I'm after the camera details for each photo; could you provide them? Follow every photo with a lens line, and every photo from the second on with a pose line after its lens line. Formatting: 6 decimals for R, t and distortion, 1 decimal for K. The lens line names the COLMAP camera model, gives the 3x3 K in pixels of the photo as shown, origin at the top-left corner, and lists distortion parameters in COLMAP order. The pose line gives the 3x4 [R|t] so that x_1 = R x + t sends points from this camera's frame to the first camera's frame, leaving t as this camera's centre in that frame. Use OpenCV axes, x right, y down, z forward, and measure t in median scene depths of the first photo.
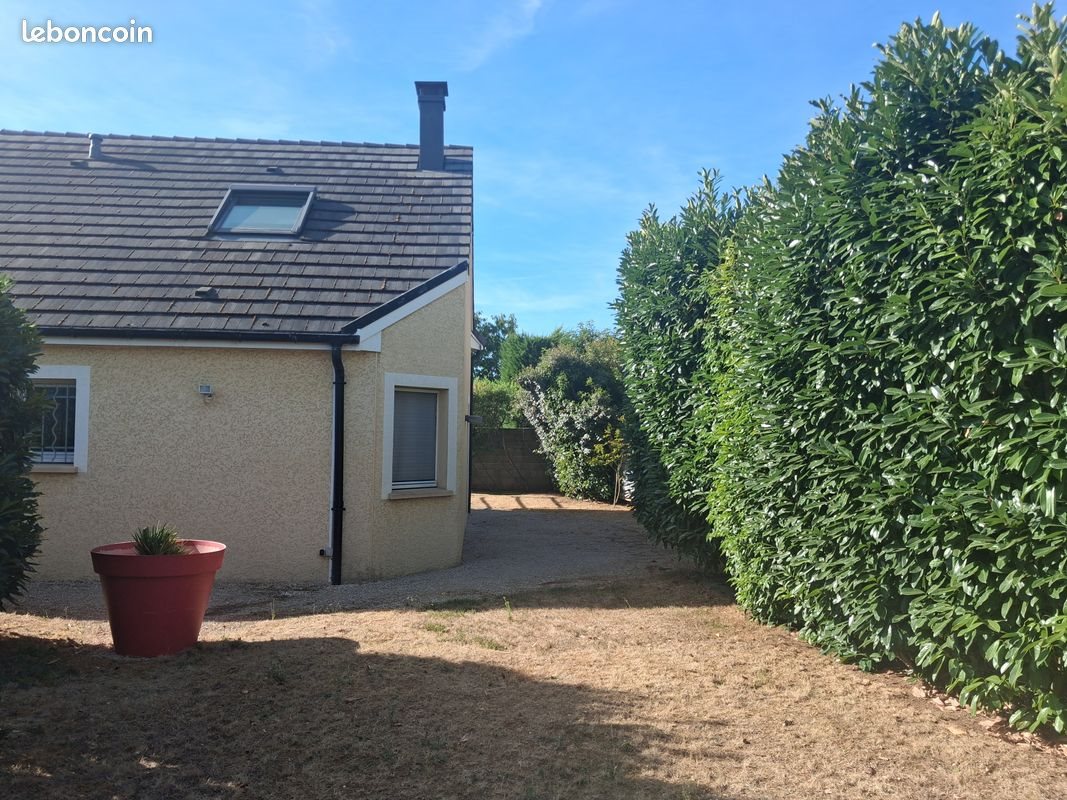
lens RADIAL K [[860.4, 0, 532.3], [0, 860.4, 384.0], [0, 0, 1]] dist [0.135024, -0.307948]
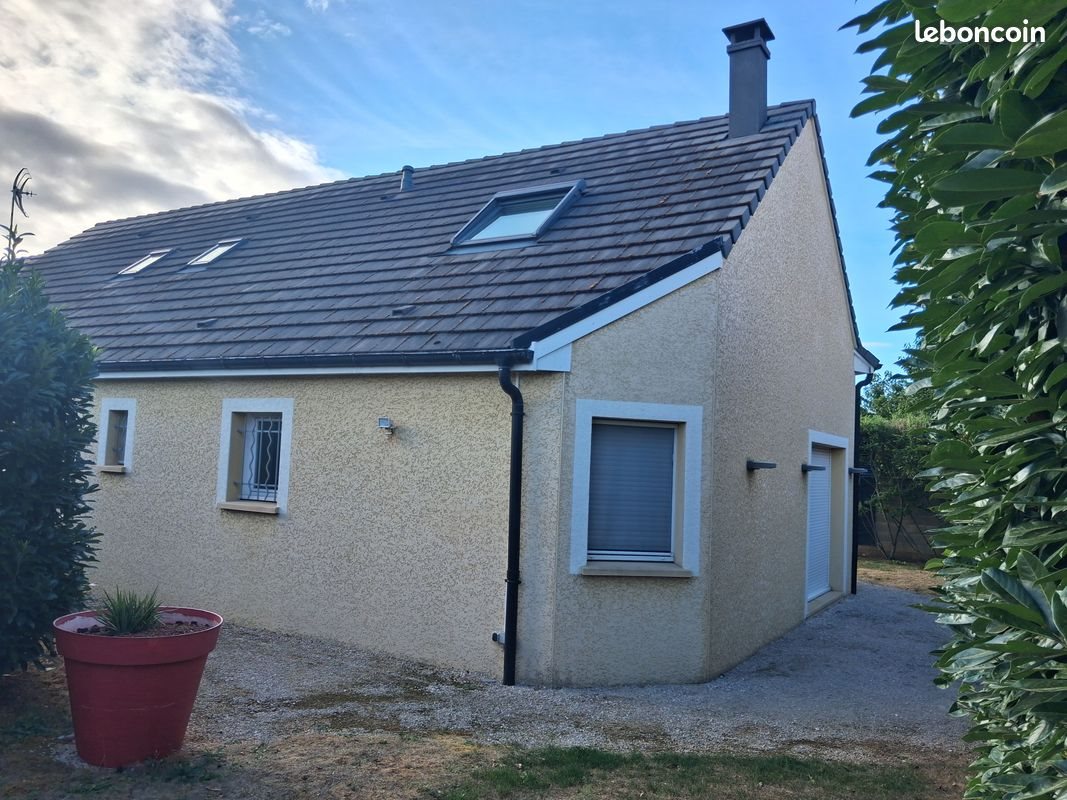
lens RADIAL K [[860.4, 0, 532.3], [0, 860.4, 384.0], [0, 0, 1]] dist [0.135024, -0.307948]
pose [[0.809674, -0.032202, -0.585995, 0.233305], [-0.000541, 0.998452, -0.055616, 0.014918], [0.586879, 0.045348, 0.808404, 0.391281]]
